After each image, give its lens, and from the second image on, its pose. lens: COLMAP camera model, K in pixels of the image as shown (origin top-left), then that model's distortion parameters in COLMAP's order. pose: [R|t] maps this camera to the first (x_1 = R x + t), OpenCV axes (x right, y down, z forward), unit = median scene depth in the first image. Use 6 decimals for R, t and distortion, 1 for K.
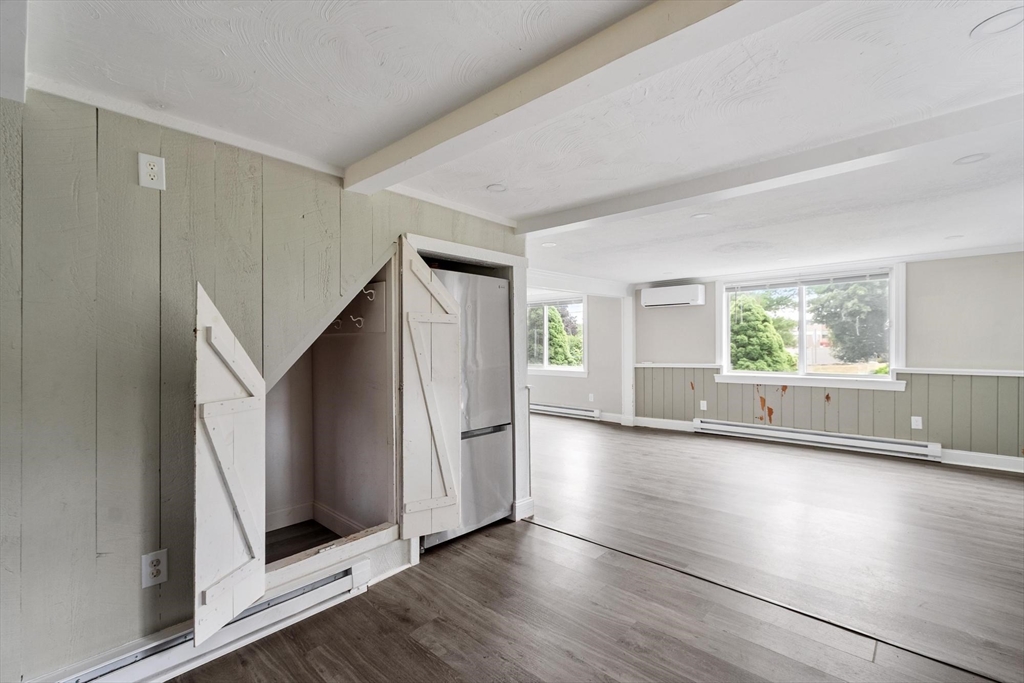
lens RADIAL K [[453.4, 0, 495.7], [0, 453.4, 344.2], [0, 0, 1]] dist [0.002913, -0.001346]
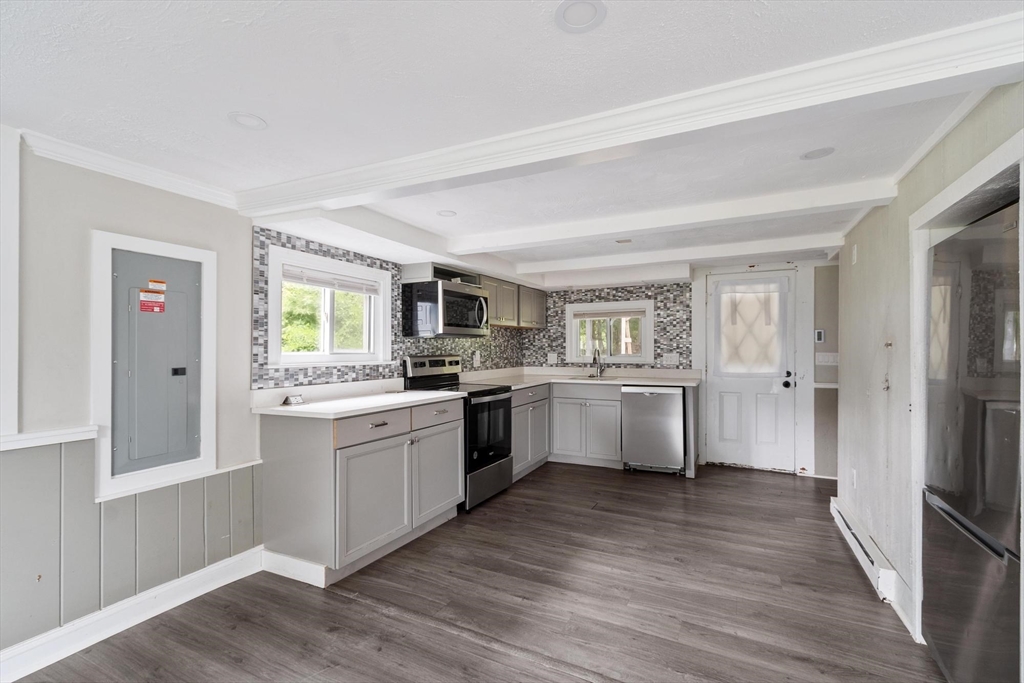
lens RADIAL K [[453.4, 0, 508.0], [0, 453.4, 348.0], [0, 0, 1]] dist [0.002913, -0.001346]
pose [[-0.954821, 0.006583, -0.297108, 0.728096], [0.006815, 0.999977, 0.000253, -0.014633], [0.297103, -0.001783, -0.954844, 1.574351]]
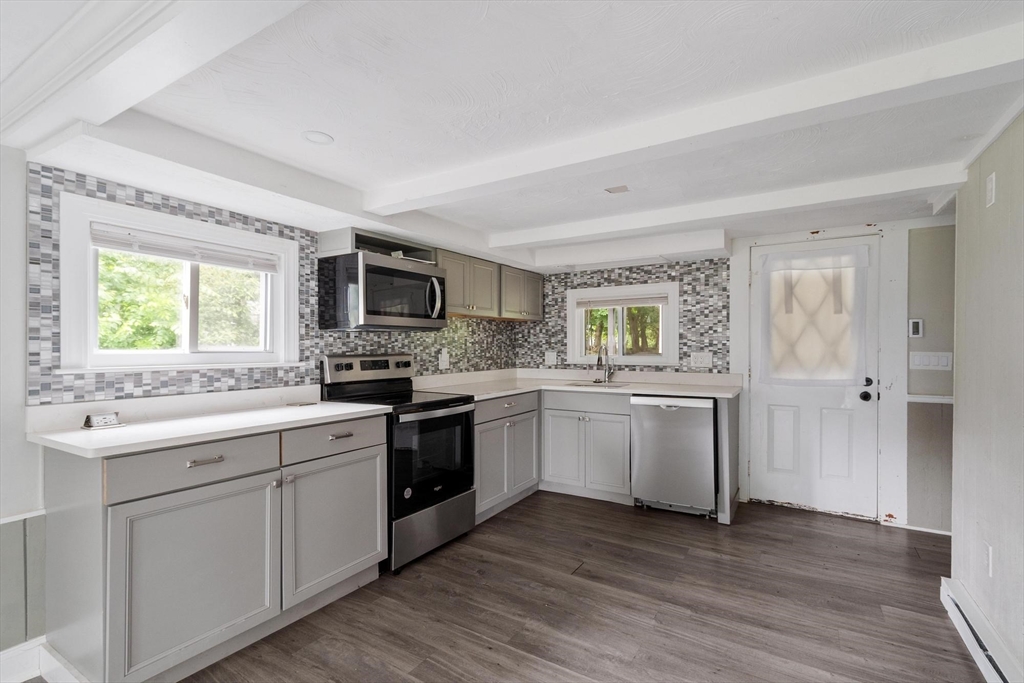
lens RADIAL K [[453.4, 0, 518.9], [0, 453.4, 347.9], [0, 0, 1]] dist [0.002913, -0.001346]
pose [[-0.977810, 0.006769, -0.209383, 0.352680], [0.006077, 0.999974, 0.003946, -0.009985], [0.209404, 0.002586, -0.977826, 1.221544]]
